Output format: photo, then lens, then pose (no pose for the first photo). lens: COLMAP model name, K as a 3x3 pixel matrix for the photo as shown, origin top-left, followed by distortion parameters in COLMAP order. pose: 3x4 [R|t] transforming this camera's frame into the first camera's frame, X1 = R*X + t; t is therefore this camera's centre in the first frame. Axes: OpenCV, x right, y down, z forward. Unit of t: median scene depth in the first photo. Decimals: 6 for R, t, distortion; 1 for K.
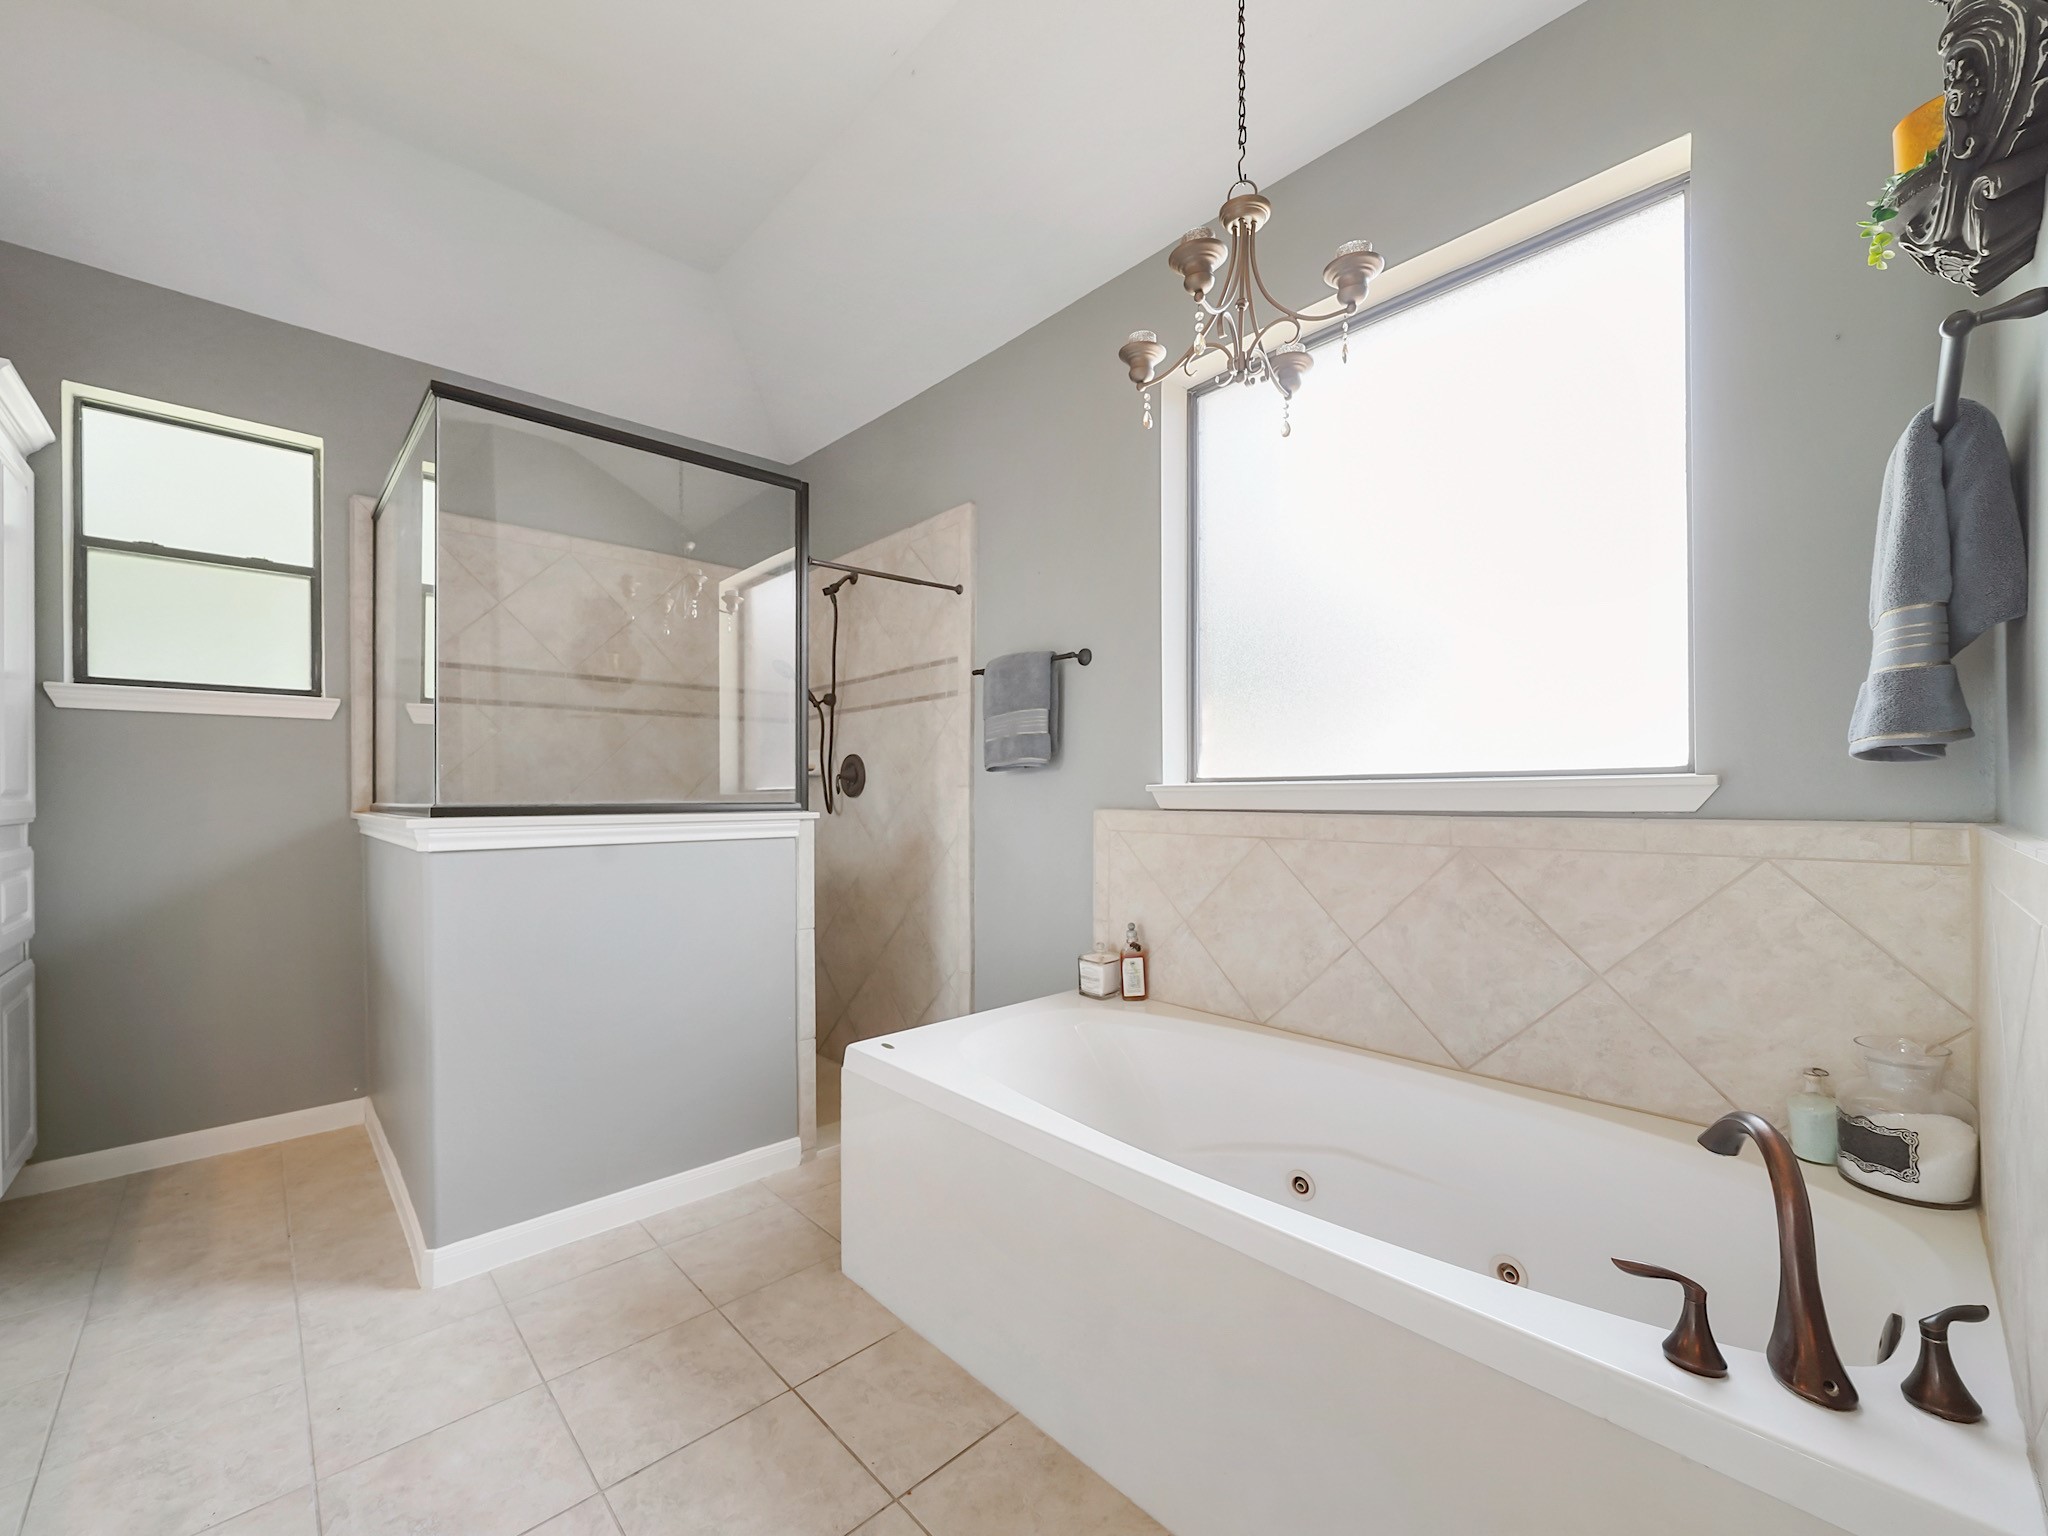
lens RADIAL K [[800.4, 0, 1007.9], [0, 800.4, 791.4], [0, 0, 1]] dist [-0.011115, 0.000087]
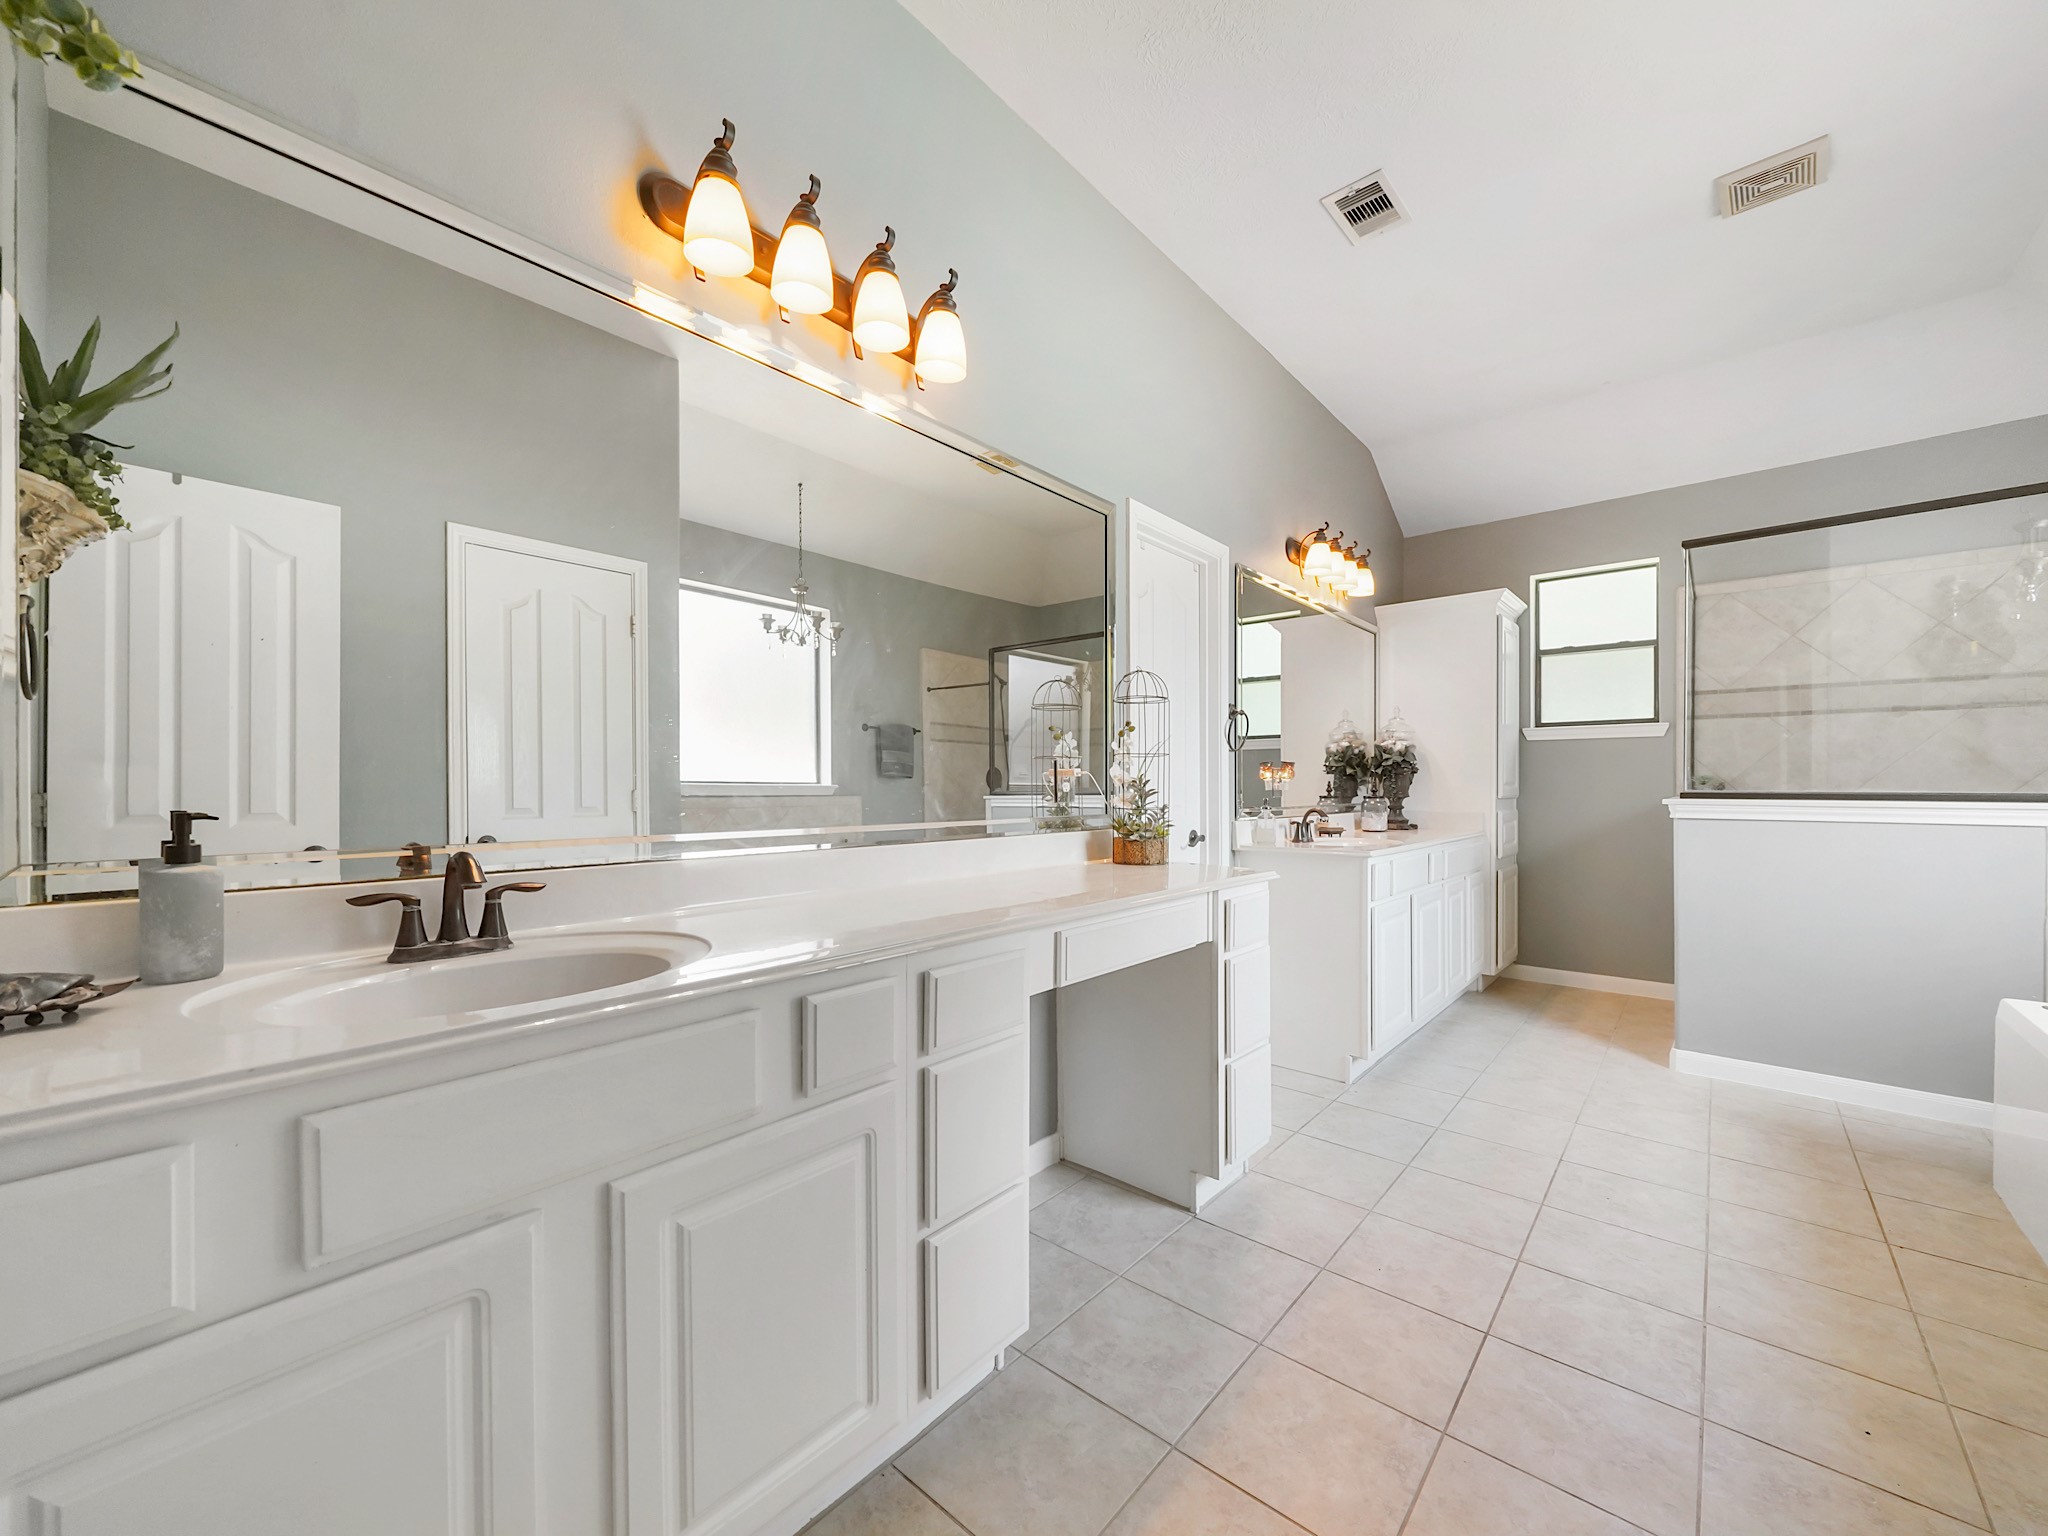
lens RADIAL K [[800.4, 0, 1007.9], [0, 800.4, 791.4], [0, 0, 1]] dist [-0.011115, 0.000087]
pose [[0.073234, 0.010568, -0.997259, 0.721541], [-0.000538, 0.999944, 0.010557, 0.001337], [0.997315, -0.000236, 0.073236, -0.470304]]
